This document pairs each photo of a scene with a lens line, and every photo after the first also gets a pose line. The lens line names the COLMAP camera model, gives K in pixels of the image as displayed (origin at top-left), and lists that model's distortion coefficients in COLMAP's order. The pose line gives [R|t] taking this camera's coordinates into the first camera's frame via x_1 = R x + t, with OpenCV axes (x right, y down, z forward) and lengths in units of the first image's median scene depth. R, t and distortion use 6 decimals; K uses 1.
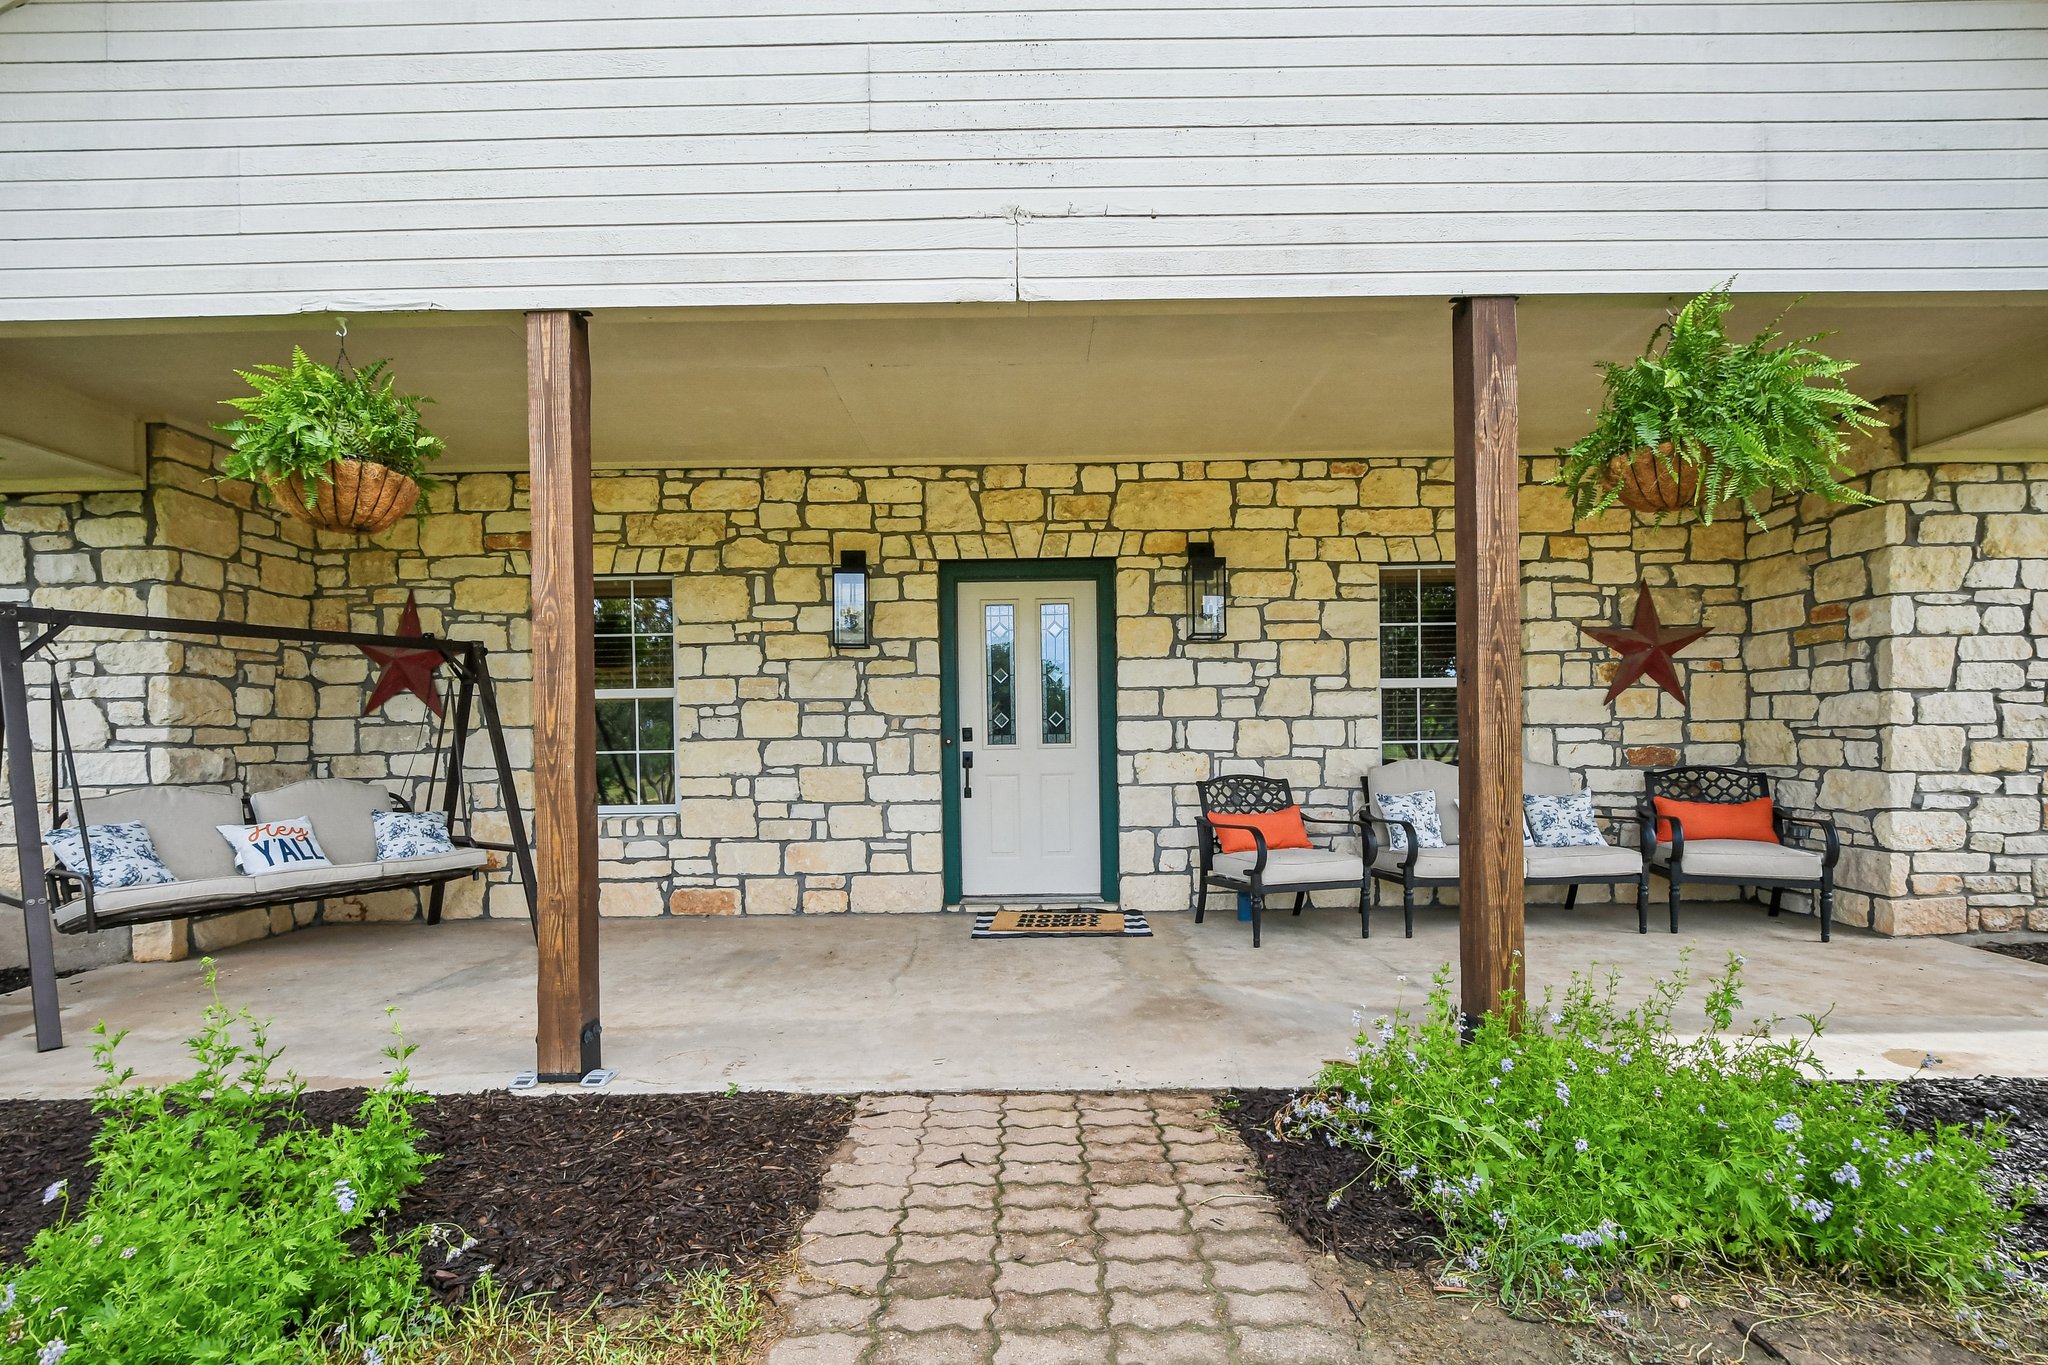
lens RADIAL K [[908.9, 0, 1007.0], [0, 908.9, 740.9], [0, 0, 1]] dist [0.005738, -0.000112]
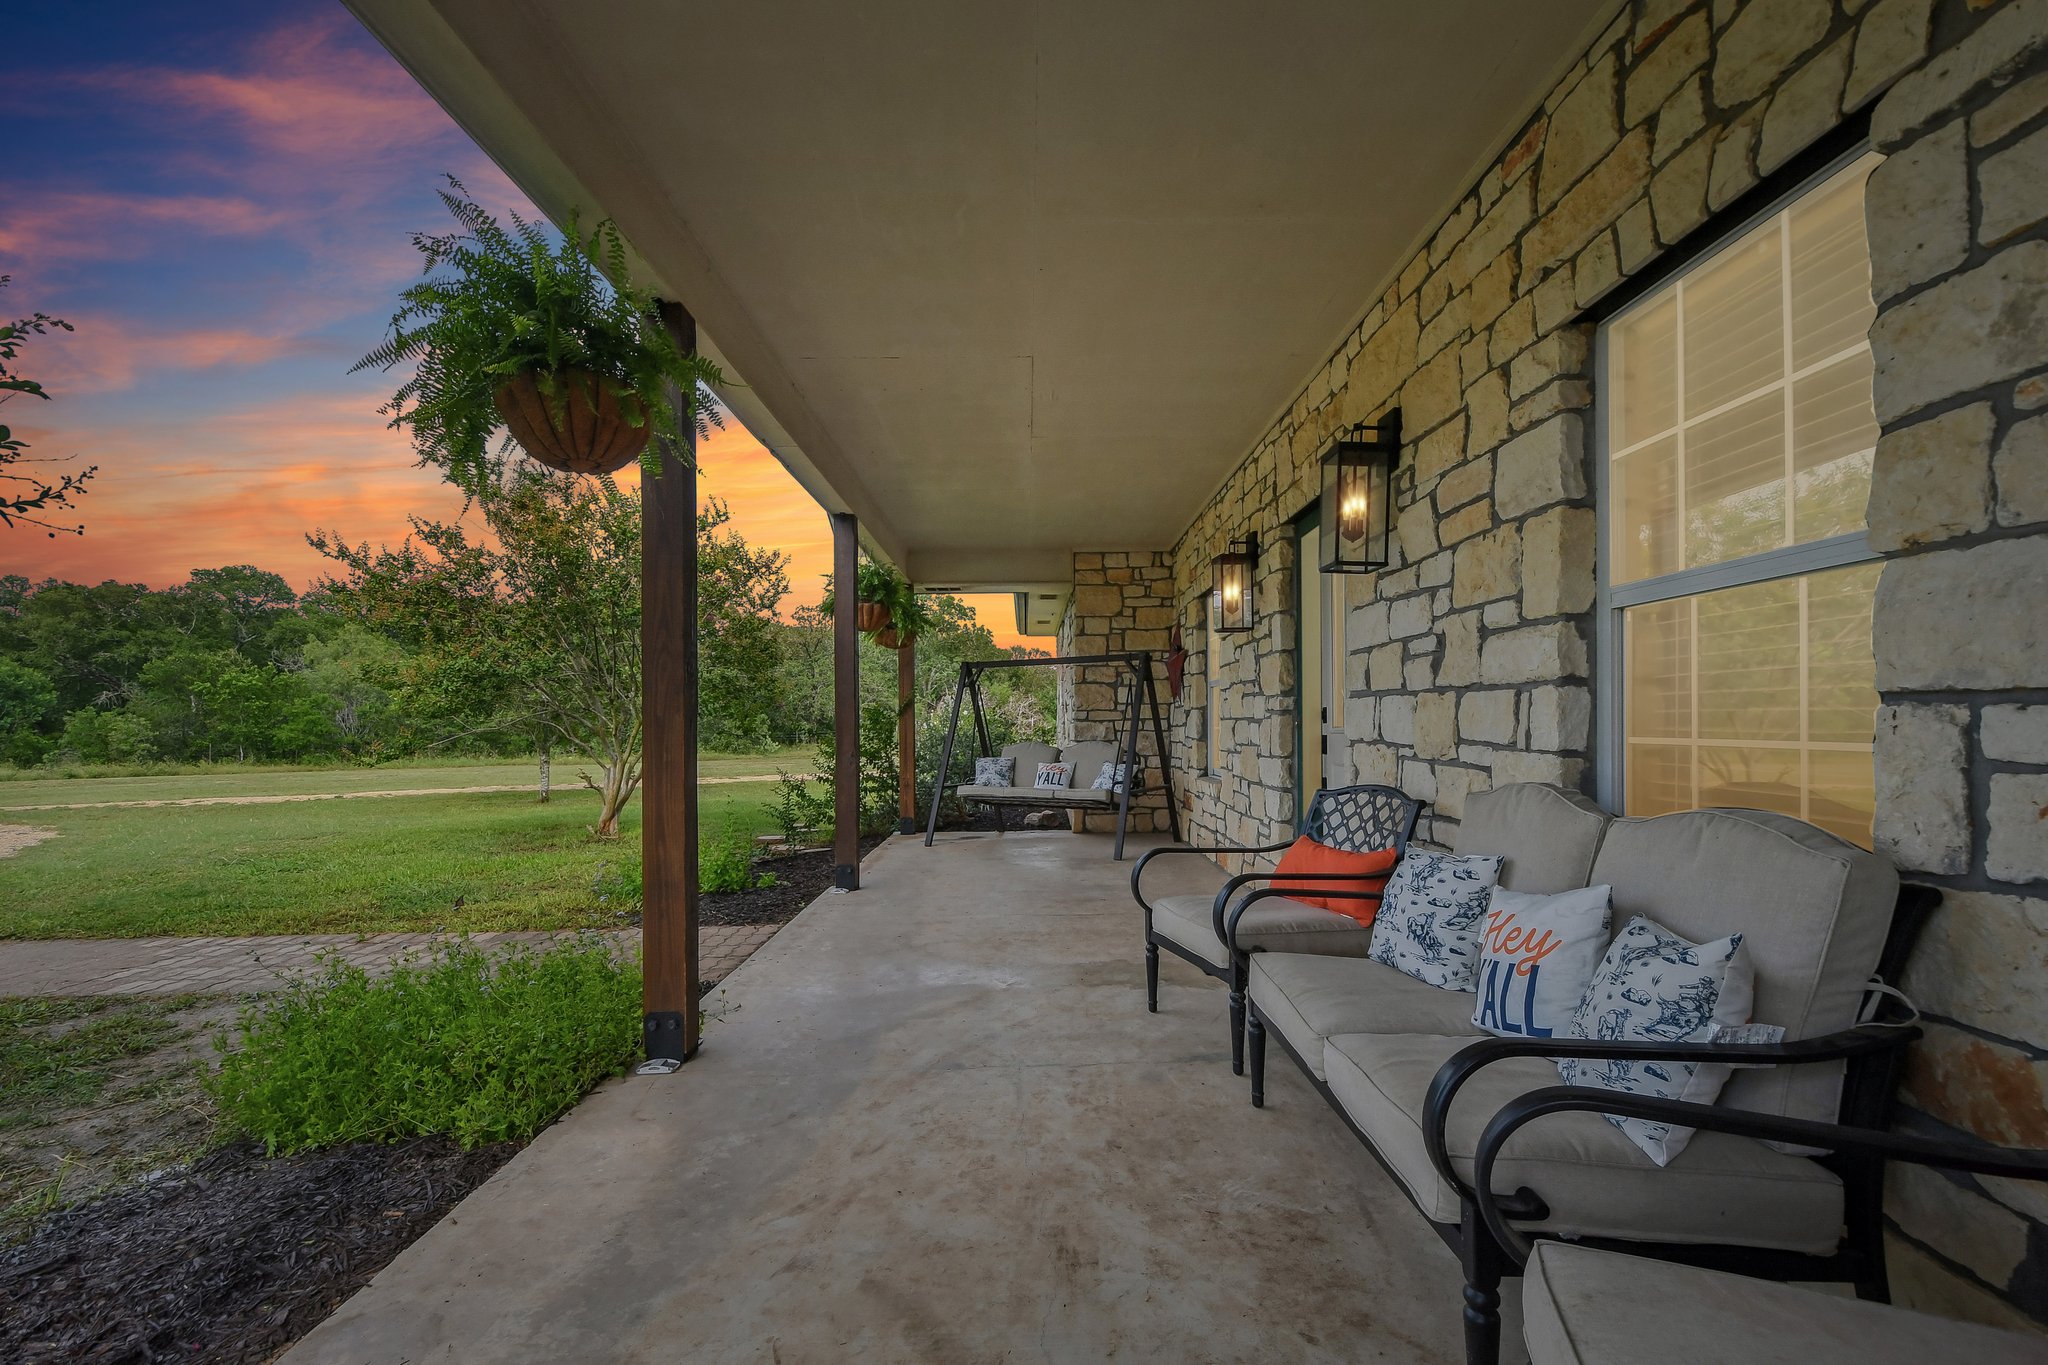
lens RADIAL K [[908.9, 0, 1023.6], [0, 908.9, 698.8], [0, 0, 1]] dist [0.005738, -0.000112]
pose [[0.011921, -0.012700, -0.999848, 0.844449], [0.011375, 0.999856, -0.012564, -0.015729], [0.999864, -0.011223, 0.012064, 0.743119]]
